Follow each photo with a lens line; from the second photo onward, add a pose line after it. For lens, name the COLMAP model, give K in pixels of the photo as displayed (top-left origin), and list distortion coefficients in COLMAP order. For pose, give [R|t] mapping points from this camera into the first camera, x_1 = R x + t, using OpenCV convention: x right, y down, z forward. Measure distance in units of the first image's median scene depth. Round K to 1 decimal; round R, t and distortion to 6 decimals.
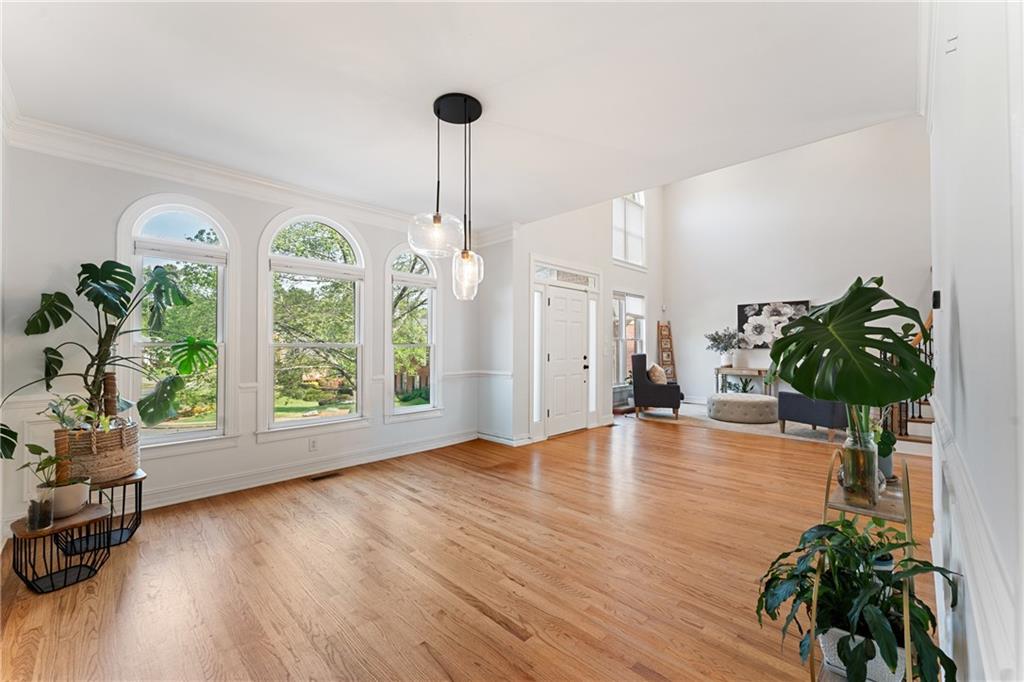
lens RADIAL K [[411.4, 0, 507.8], [0, 411.4, 339.2], [0, 0, 1]] dist [-0.002390, -0.000382]
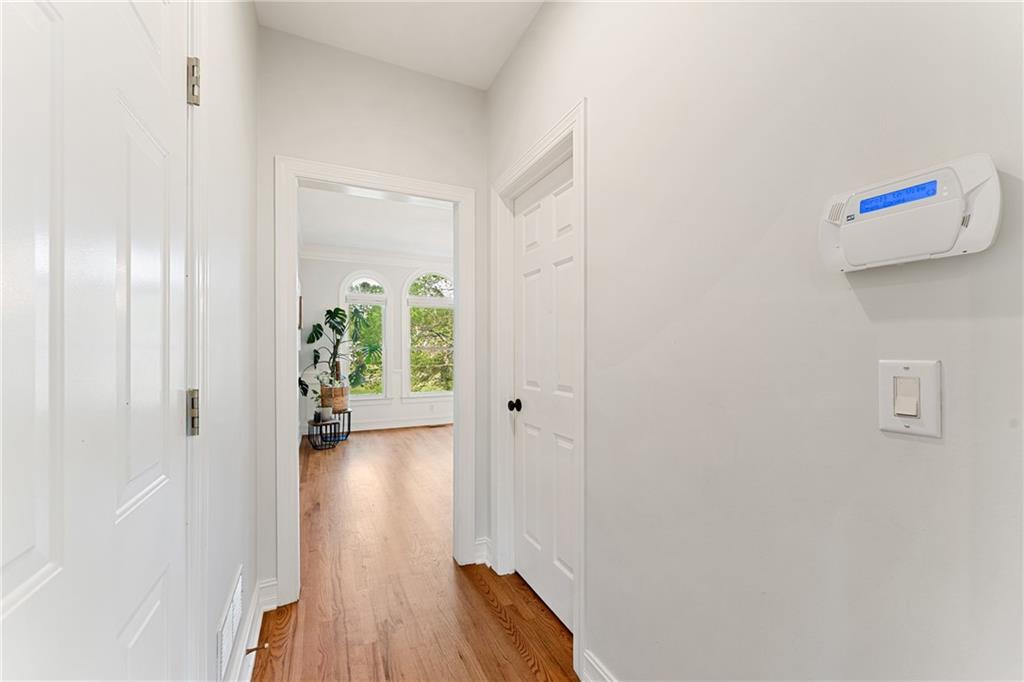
lens RADIAL K [[411.4, 0, 504.3], [0, 411.4, 345.9], [0, 0, 1]] dist [-0.002390, -0.000382]
pose [[0.935440, -0.001871, -0.353481, 0.591254], [0.006191, 0.999919, 0.011092, -0.017437], [0.353432, -0.012564, 0.935376, -0.687061]]
